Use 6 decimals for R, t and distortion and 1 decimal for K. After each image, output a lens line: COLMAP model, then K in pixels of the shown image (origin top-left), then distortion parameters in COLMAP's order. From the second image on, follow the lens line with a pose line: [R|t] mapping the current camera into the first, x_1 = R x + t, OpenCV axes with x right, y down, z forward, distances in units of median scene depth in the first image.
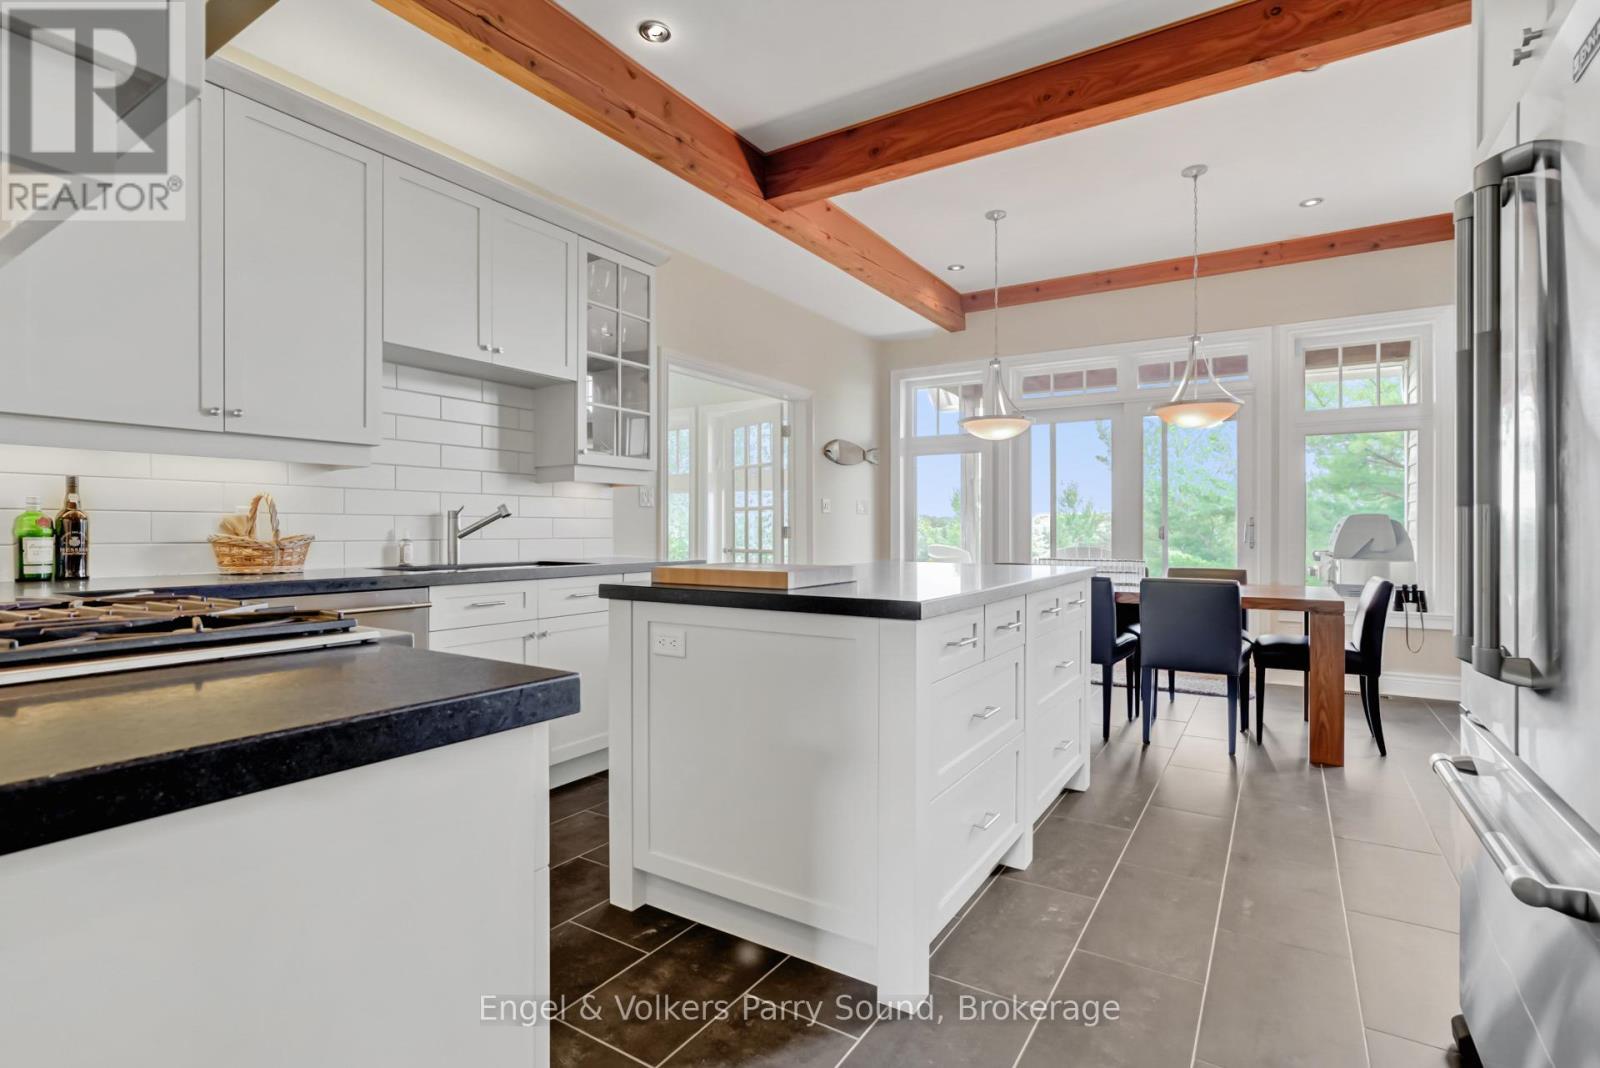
lens RADIAL K [[766.6, 0, 789.7], [0, 766.6, 528.4], [0, 0, 1]] dist [-0.012257, -0.000064]
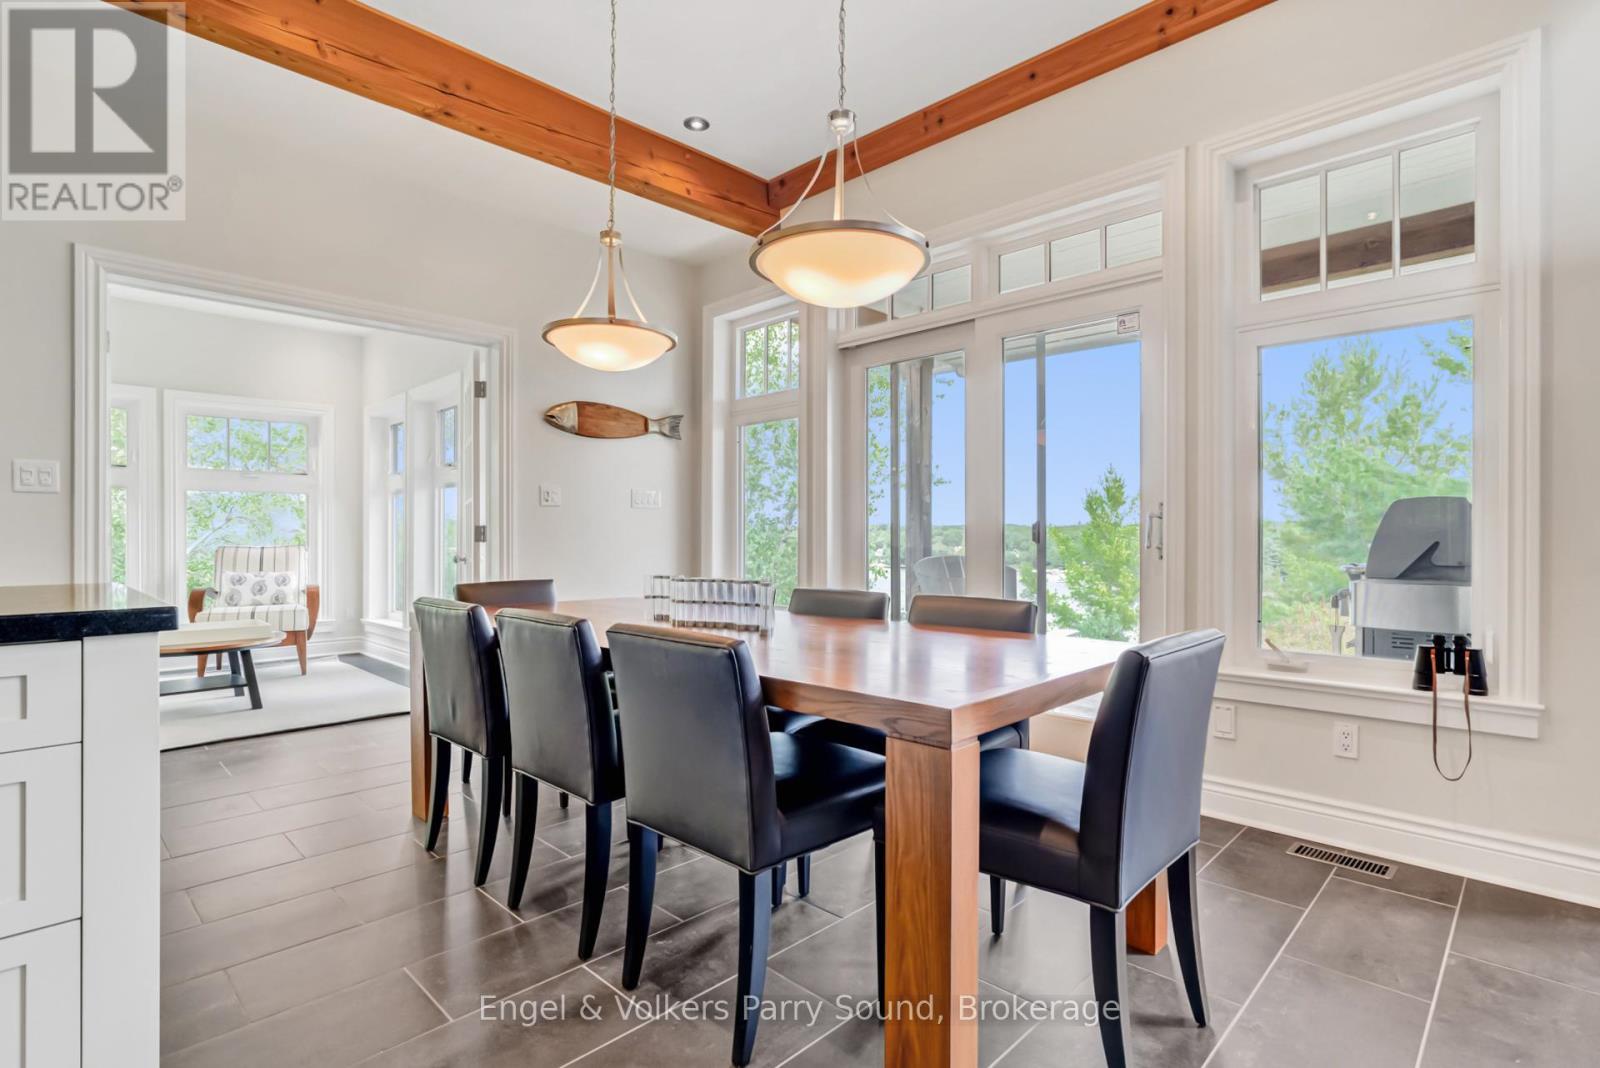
lens RADIAL K [[766.6, 0, 807.5], [0, 766.6, 539.9], [0, 0, 1]] dist [-0.012257, -0.000064]
pose [[0.979806, -0.001150, -0.199948, 0.471717], [0.001895, 0.999992, 0.003535, 0.010219], [0.199942, -0.003843, 0.979800, 0.412710]]
